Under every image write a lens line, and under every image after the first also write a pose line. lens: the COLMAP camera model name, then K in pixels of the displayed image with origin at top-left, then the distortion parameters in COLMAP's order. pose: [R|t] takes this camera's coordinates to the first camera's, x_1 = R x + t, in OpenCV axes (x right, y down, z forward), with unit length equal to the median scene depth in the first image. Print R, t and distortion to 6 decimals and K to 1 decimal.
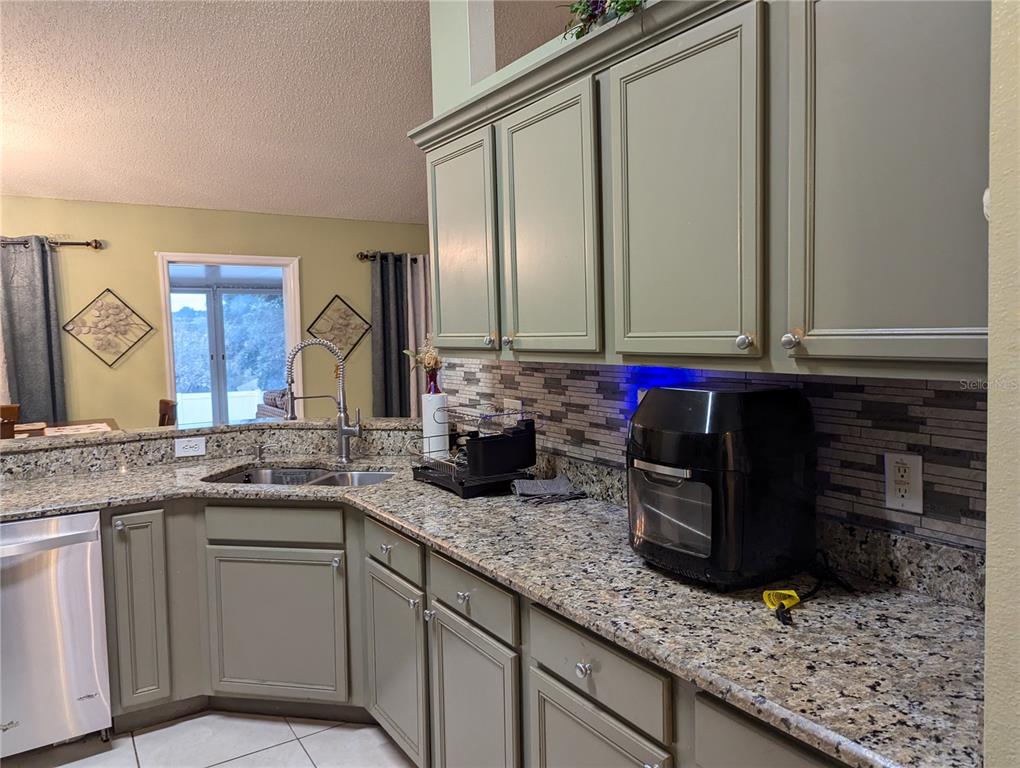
lens RADIAL K [[726.7, 0, 509.7], [0, 726.7, 375.6], [0, 0, 1]] dist [0.059528, -0.046496]
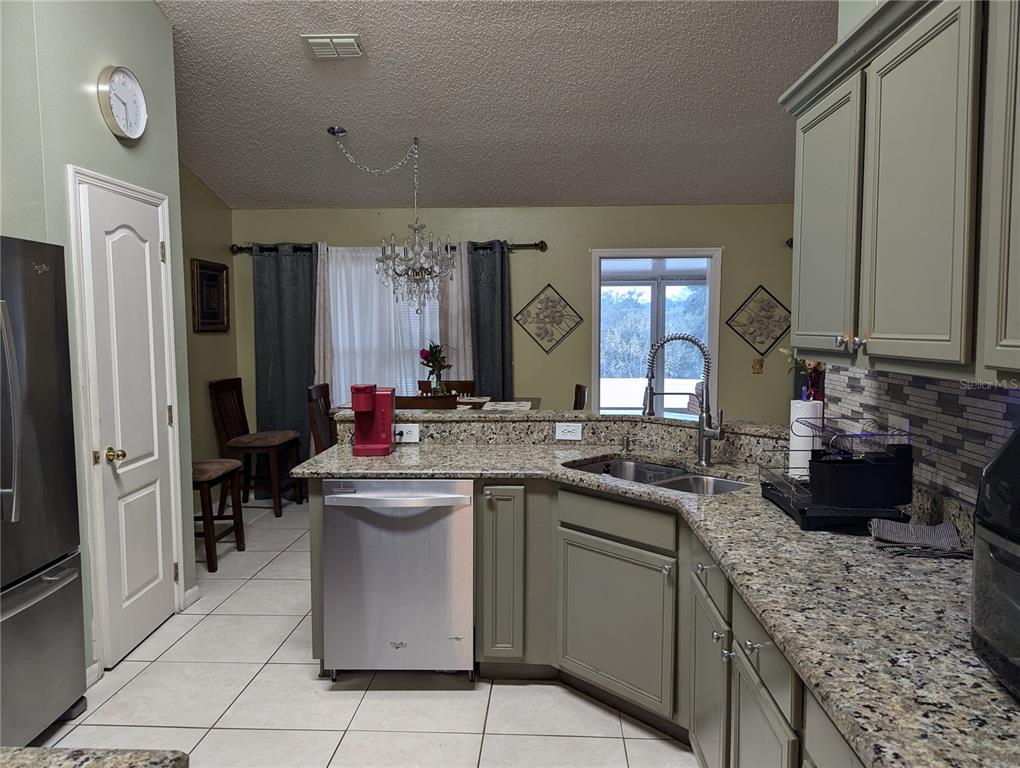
lens RADIAL K [[726.7, 0, 510.7], [0, 726.7, 378.8], [0, 0, 1]] dist [0.059528, -0.046496]
pose [[0.816466, 0.062118, -0.574042, 0.125676], [-0.051984, 0.998067, 0.034064, -0.014198], [0.575048, 0.002029, 0.818117, 0.105891]]
